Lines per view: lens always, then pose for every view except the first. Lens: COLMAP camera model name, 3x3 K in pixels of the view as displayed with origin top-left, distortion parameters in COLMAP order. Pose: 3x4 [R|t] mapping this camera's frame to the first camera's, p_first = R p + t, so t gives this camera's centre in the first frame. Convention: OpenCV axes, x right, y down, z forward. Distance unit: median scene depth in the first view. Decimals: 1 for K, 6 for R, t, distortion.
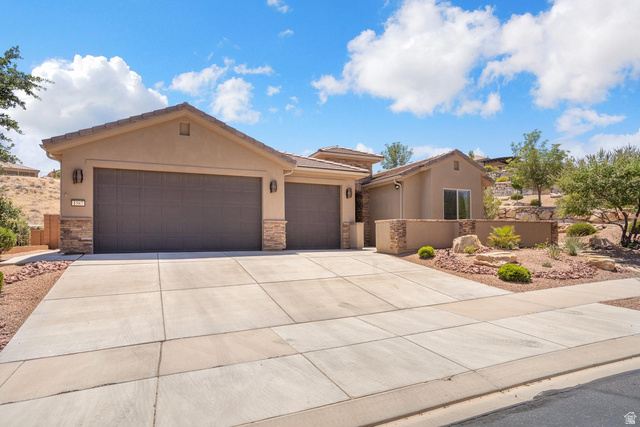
lens RADIAL K [[367.8, 0, 326.0], [0, 367.8, 230.2], [0, 0, 1]] dist [-0.041532, -0.000214]
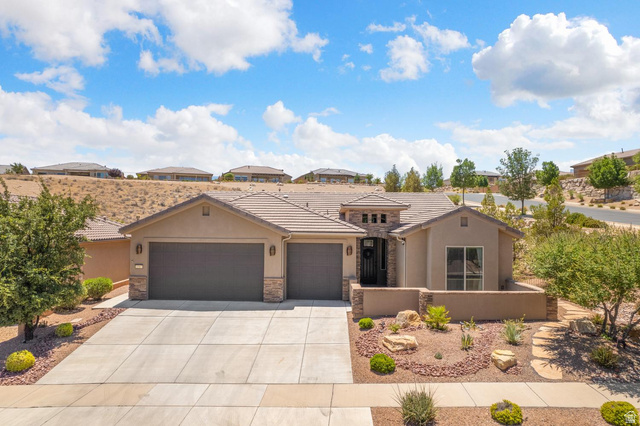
lens RADIAL K [[410.2, 0, 319.7], [0, 410.2, 213.1], [0, 0, 1]] dist [-0.007510, 0.004985]
pose [[0.899520, 0.000656, -0.436879, 0.612664], [-0.007323, 0.999881, -0.013576, -0.230011], [0.436818, 0.015411, 0.899418, -0.184053]]
